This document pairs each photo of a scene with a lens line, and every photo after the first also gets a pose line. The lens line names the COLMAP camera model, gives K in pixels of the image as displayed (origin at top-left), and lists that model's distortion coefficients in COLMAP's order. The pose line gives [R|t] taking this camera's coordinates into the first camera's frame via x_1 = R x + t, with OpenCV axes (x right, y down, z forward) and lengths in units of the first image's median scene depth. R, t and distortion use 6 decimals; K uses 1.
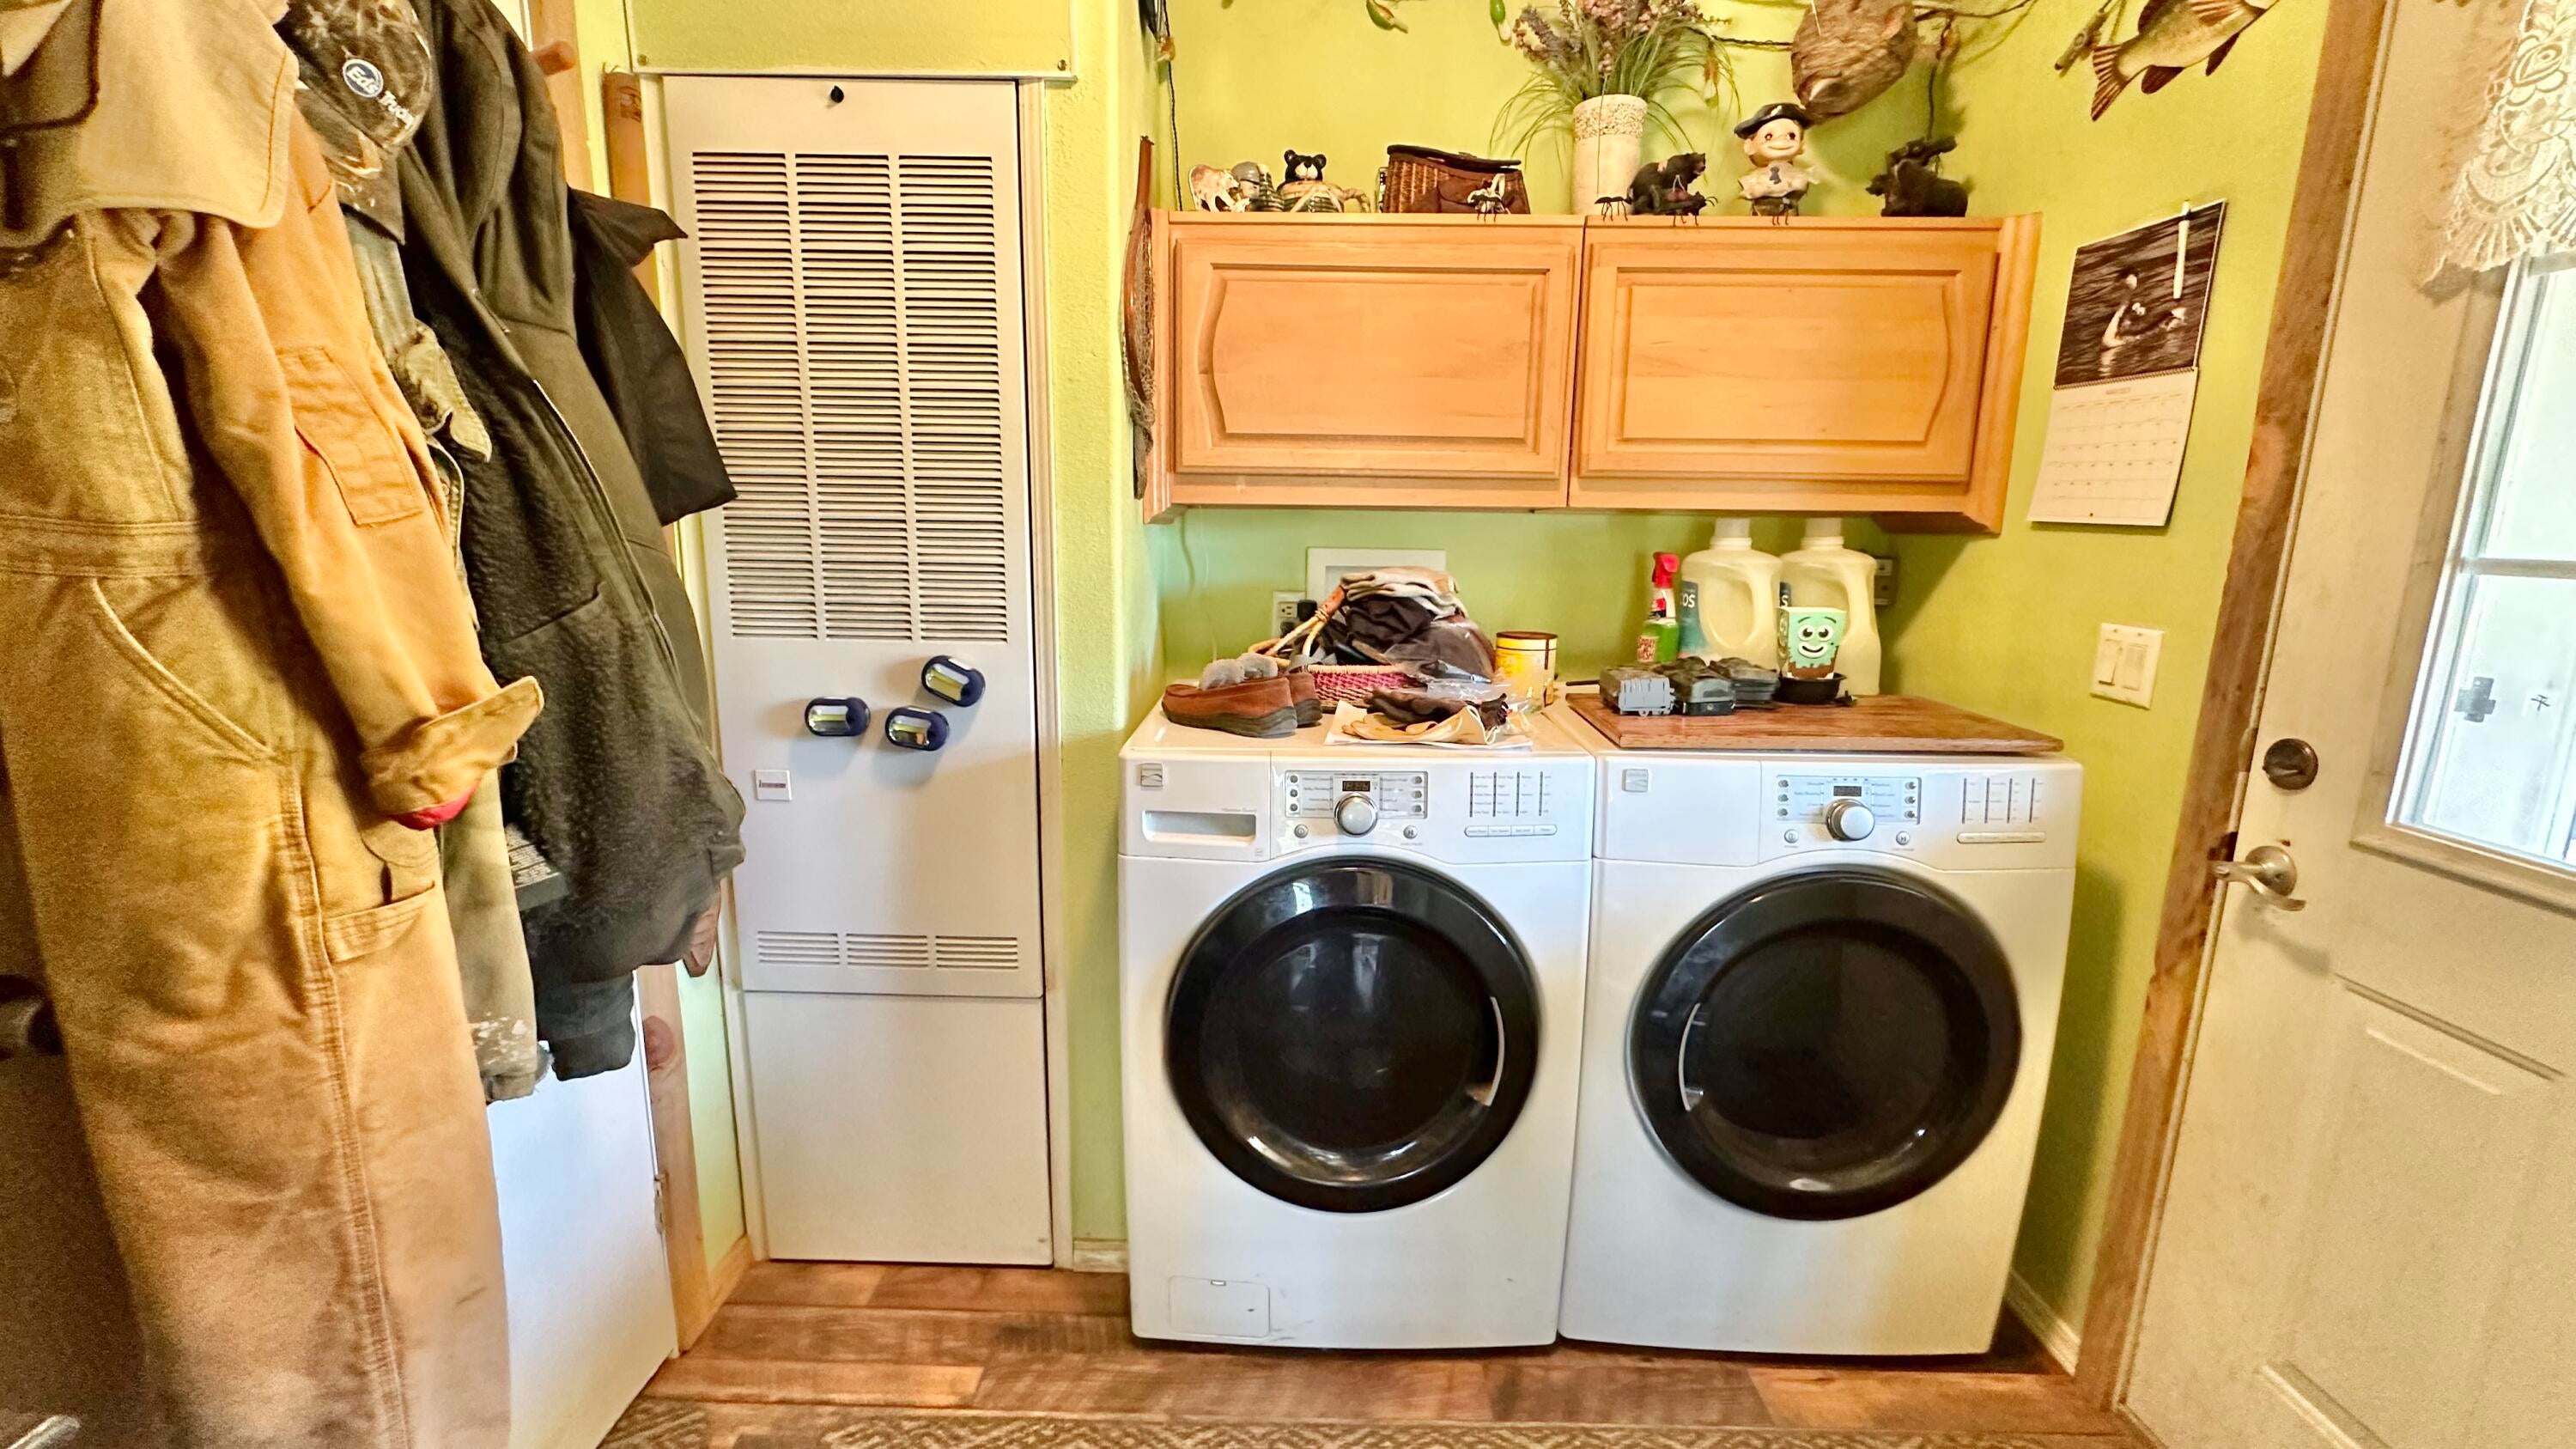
lens RADIAL K [[1030.1, 0, 1276.9], [0, 1030.1, 717.4], [0, 0, 1]] dist [-0.002791, 0.000897]
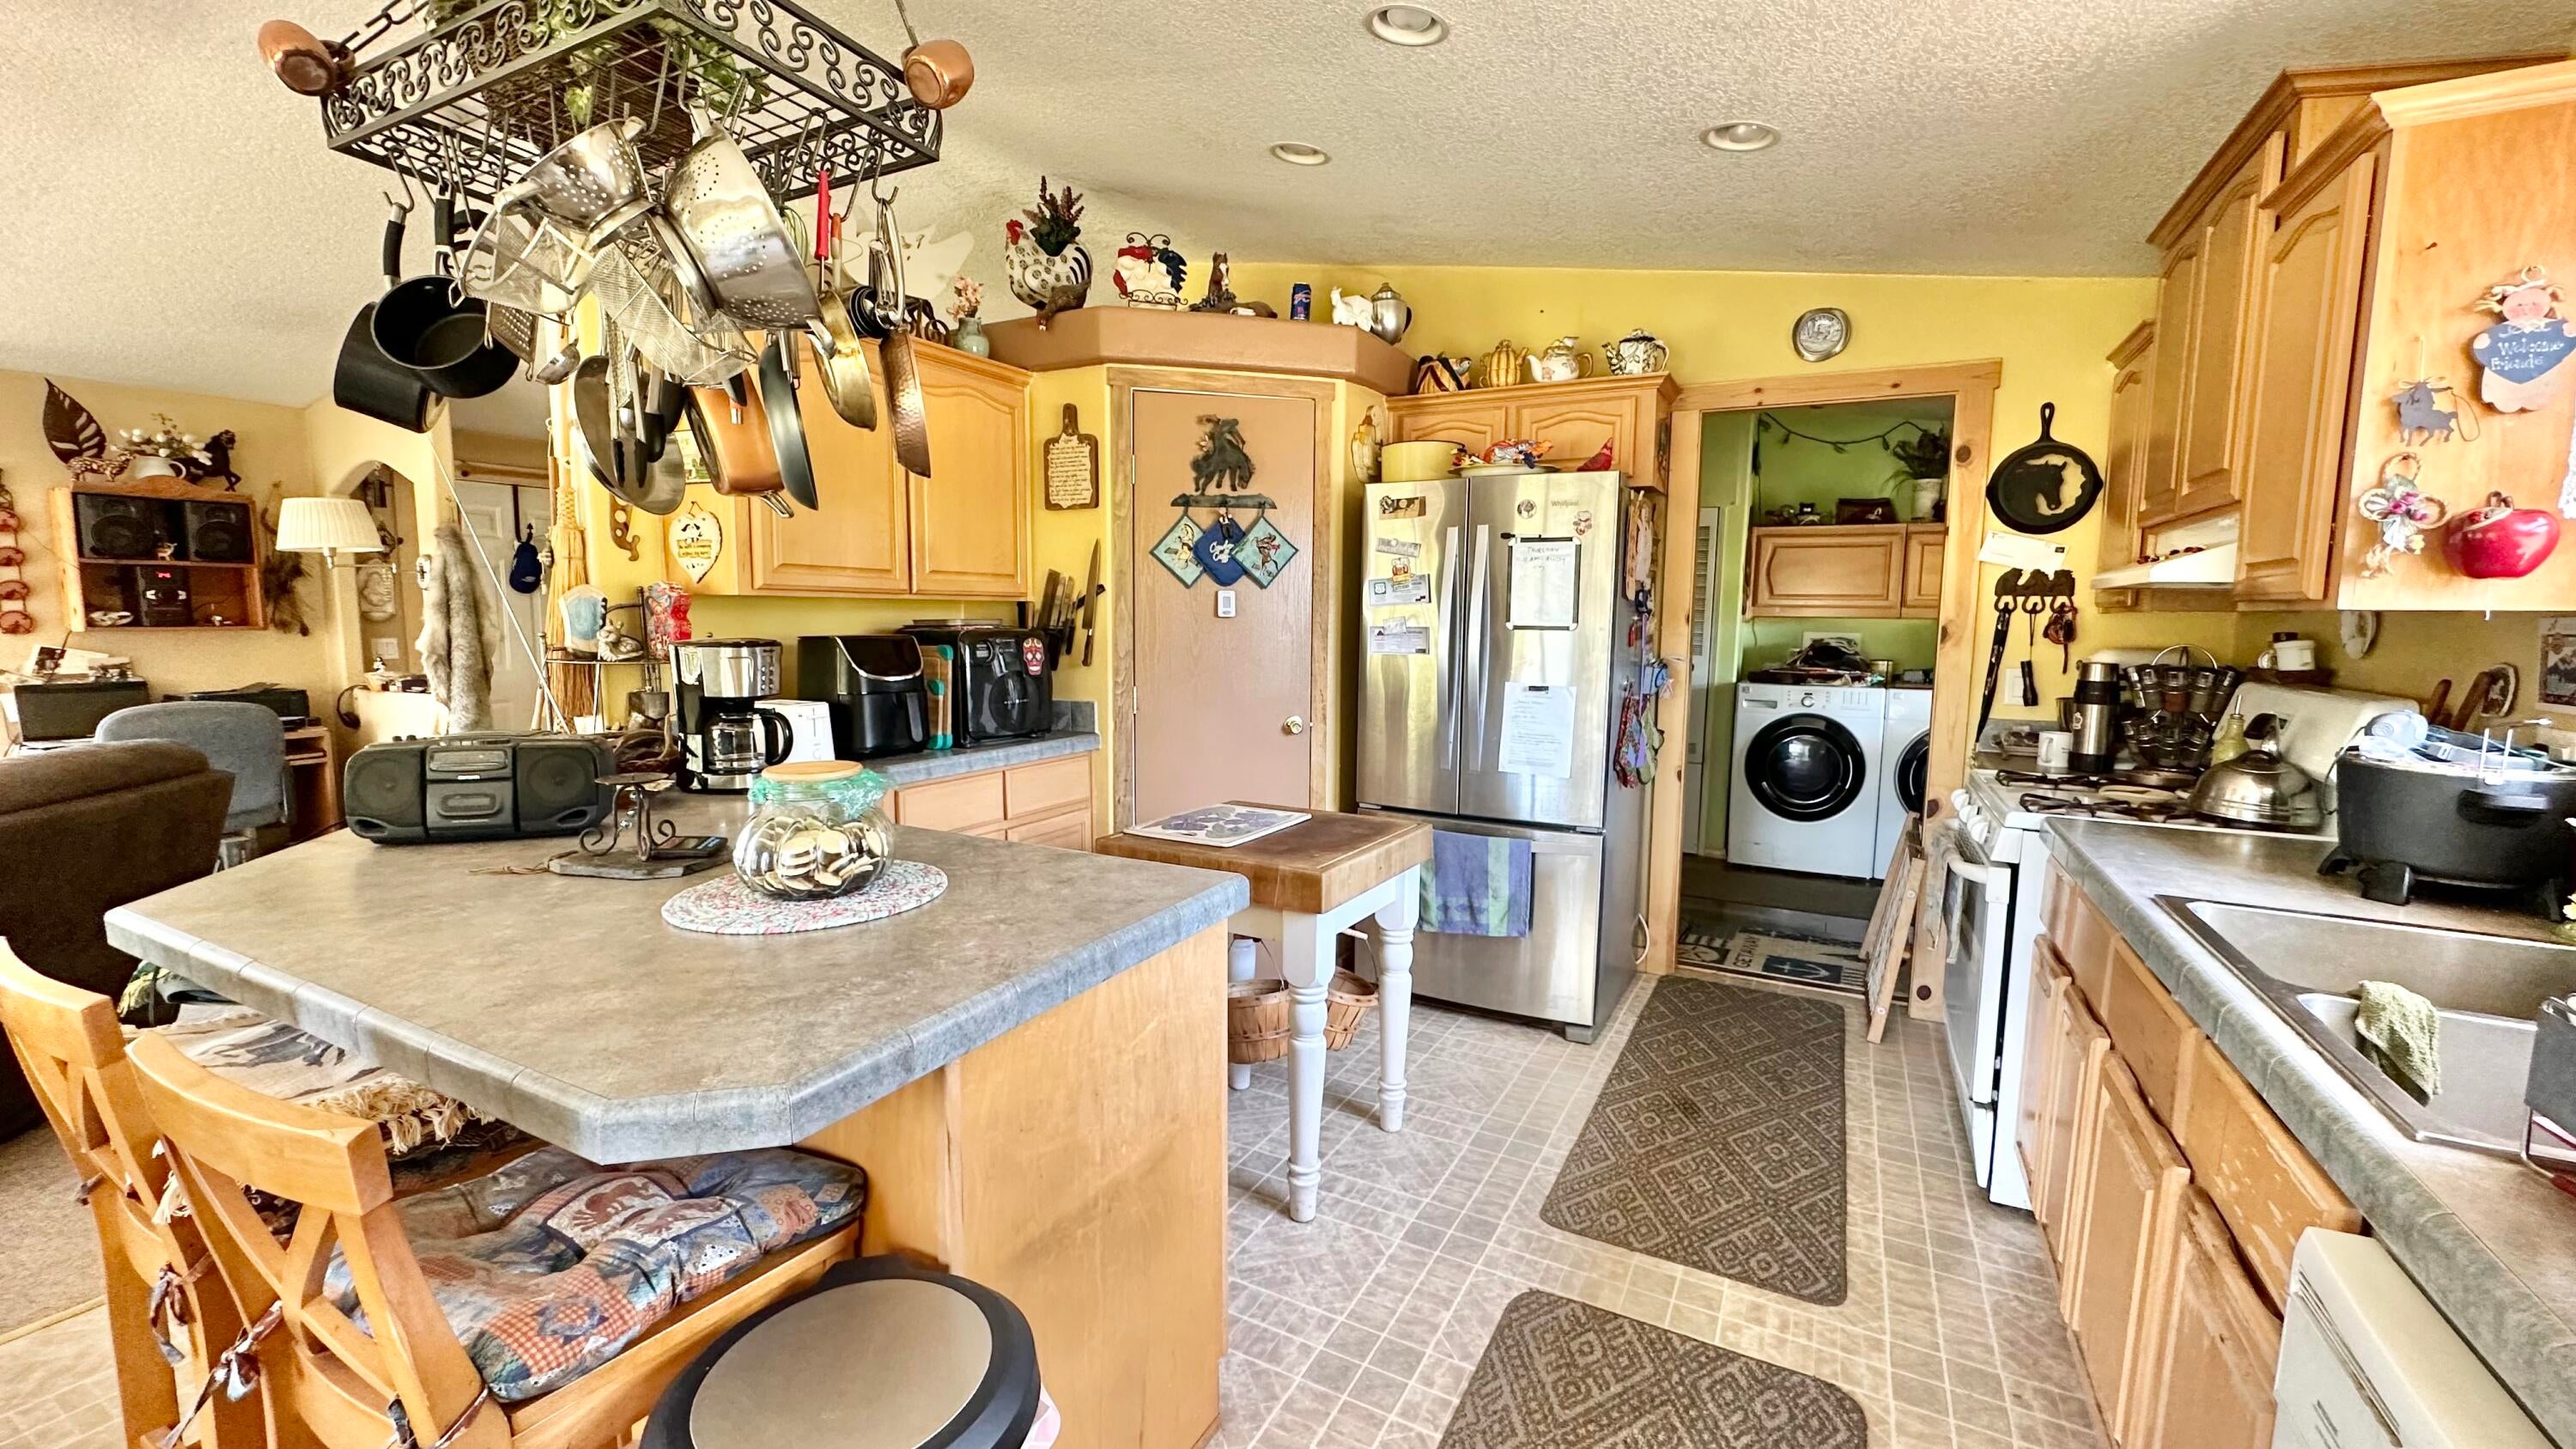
lens RADIAL K [[1030.1, 0, 1291.4], [0, 1030.1, 723.0], [0, 0, 1]] dist [-0.002791, 0.000897]
pose [[0.886244, 0.043666, -0.461156, 0.113147], [-0.081922, 0.994629, -0.063256, 0.442124], [0.455918, 0.093839, 0.885061, -2.458305]]
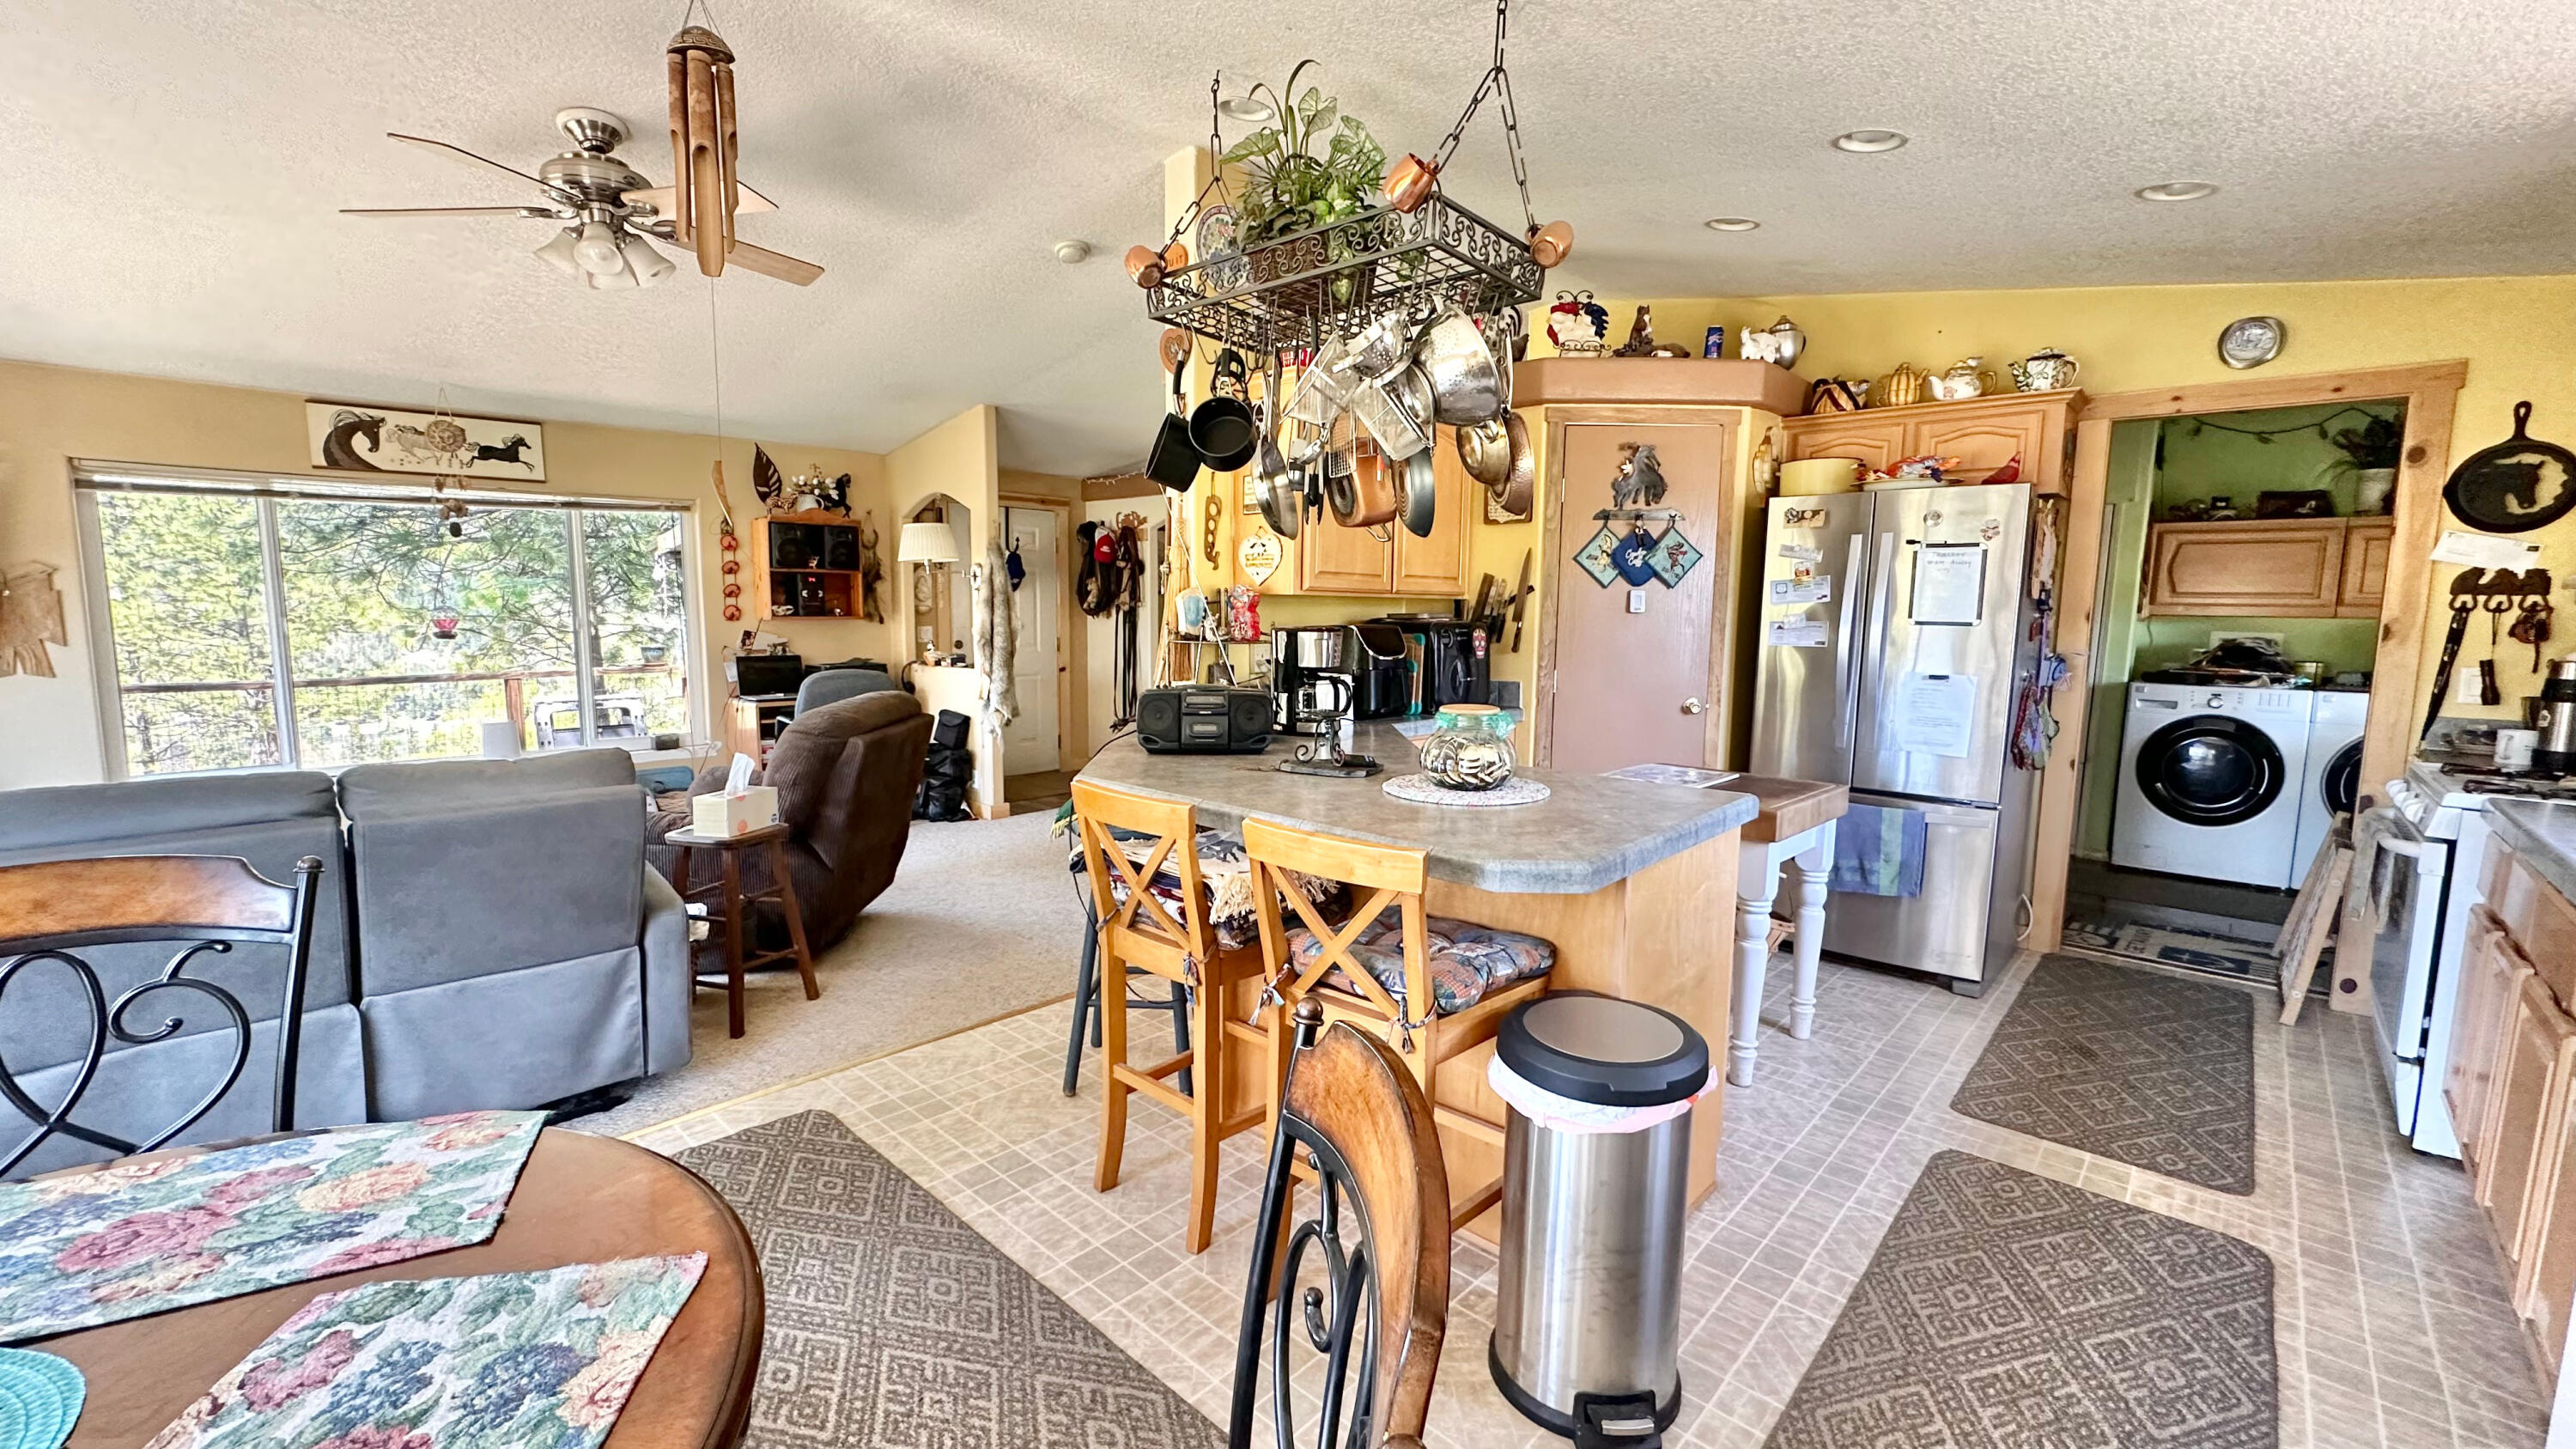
lens RADIAL K [[1030.1, 0, 1289.0], [0, 1030.1, 723.6], [0, 0, 1]] dist [-0.002791, 0.000897]
pose [[0.736892, 0.071610, -0.672207, 0.090234], [-0.126062, 0.991488, -0.032570, 0.548854], [0.664153, 0.108741, 0.739646, -3.003758]]
